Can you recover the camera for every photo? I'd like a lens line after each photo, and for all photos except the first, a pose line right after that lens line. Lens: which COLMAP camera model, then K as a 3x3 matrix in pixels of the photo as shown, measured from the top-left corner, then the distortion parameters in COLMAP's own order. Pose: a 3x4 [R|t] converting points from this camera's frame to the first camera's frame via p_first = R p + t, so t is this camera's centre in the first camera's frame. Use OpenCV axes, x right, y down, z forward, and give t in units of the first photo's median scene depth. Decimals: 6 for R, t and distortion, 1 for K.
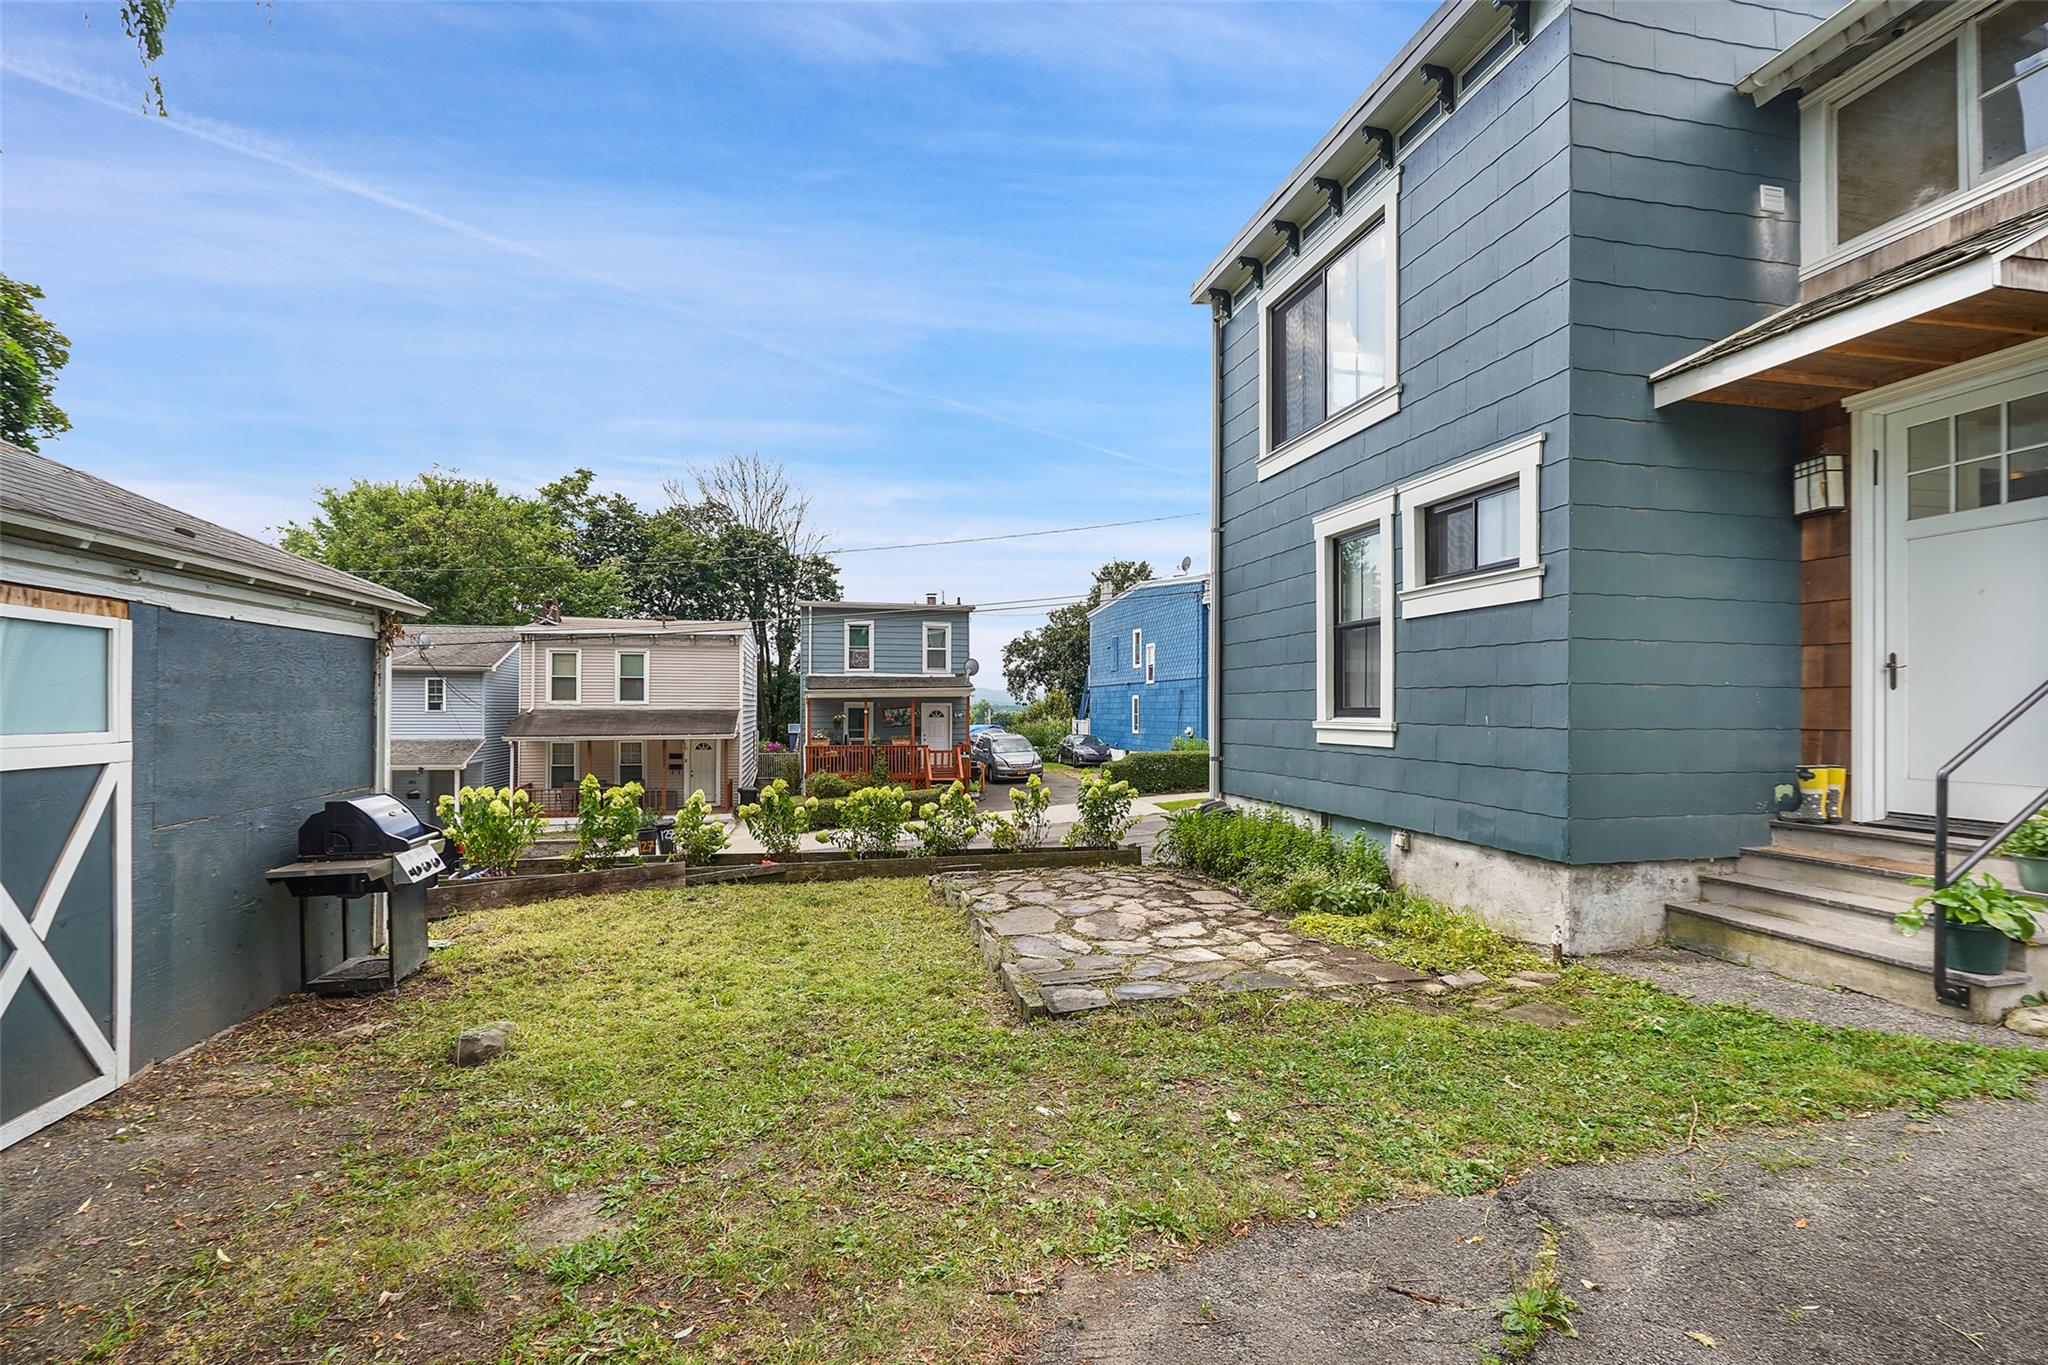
lens RADIAL K [[954.0, 0, 1004.5], [0, 954.0, 687.4], [0, 0, 1]] dist [-0.001530, 0.000843]
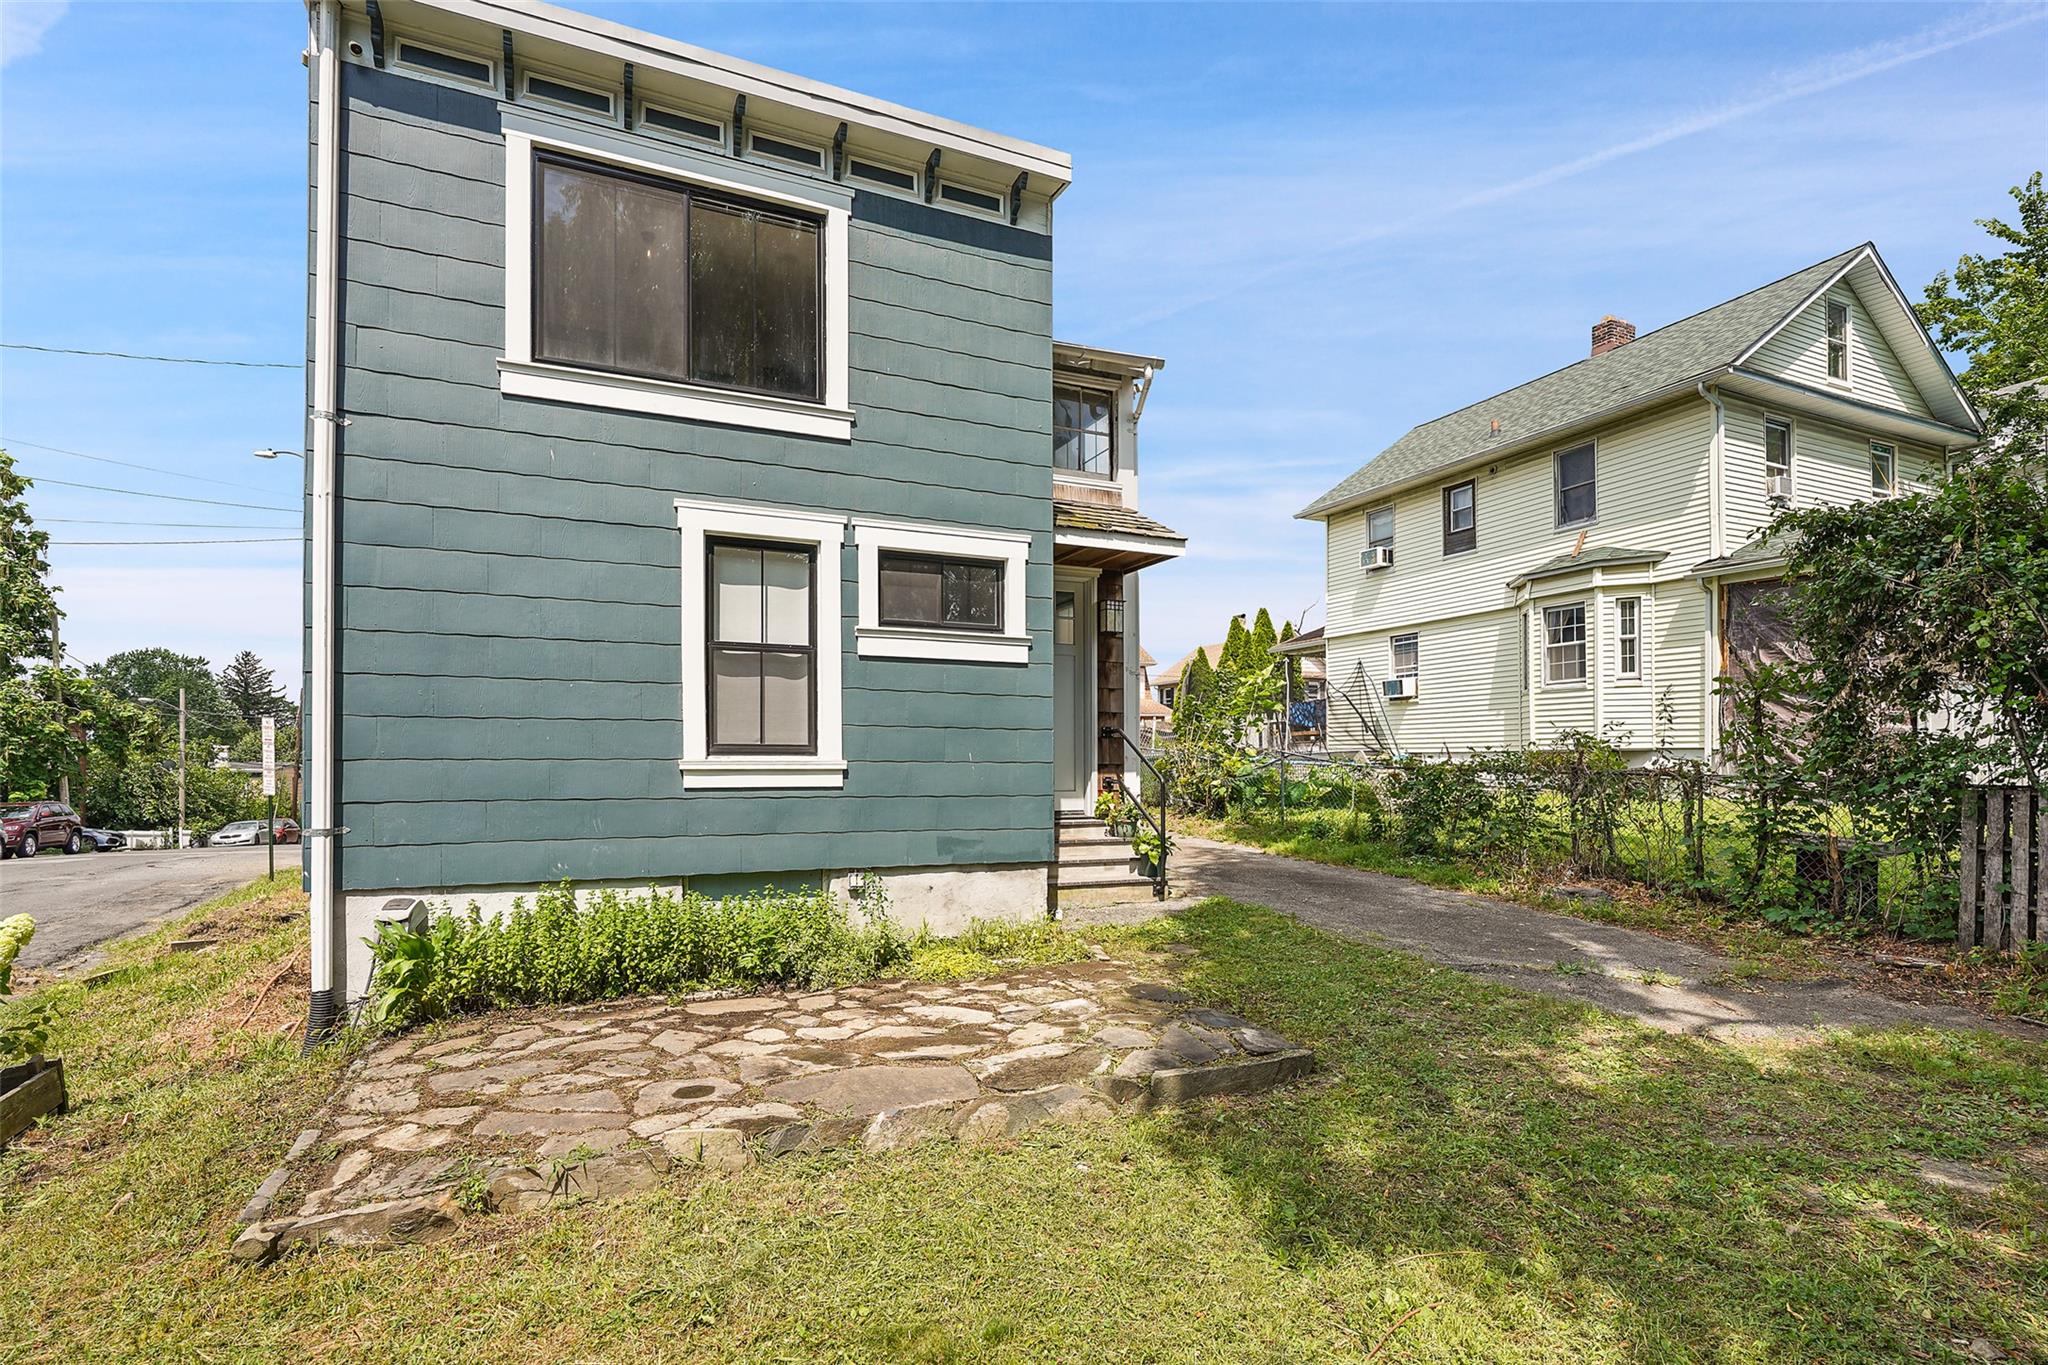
lens RADIAL K [[954.0, 0, 1039.3], [0, 954.0, 746.5], [0, 0, 1]] dist [-0.001530, 0.000843]
pose [[-0.224617, 0.020228, 0.974237, -0.631455], [-0.019869, 0.999482, -0.025333, 0.047865], [-0.974245, -0.025047, -0.224098, 1.129854]]
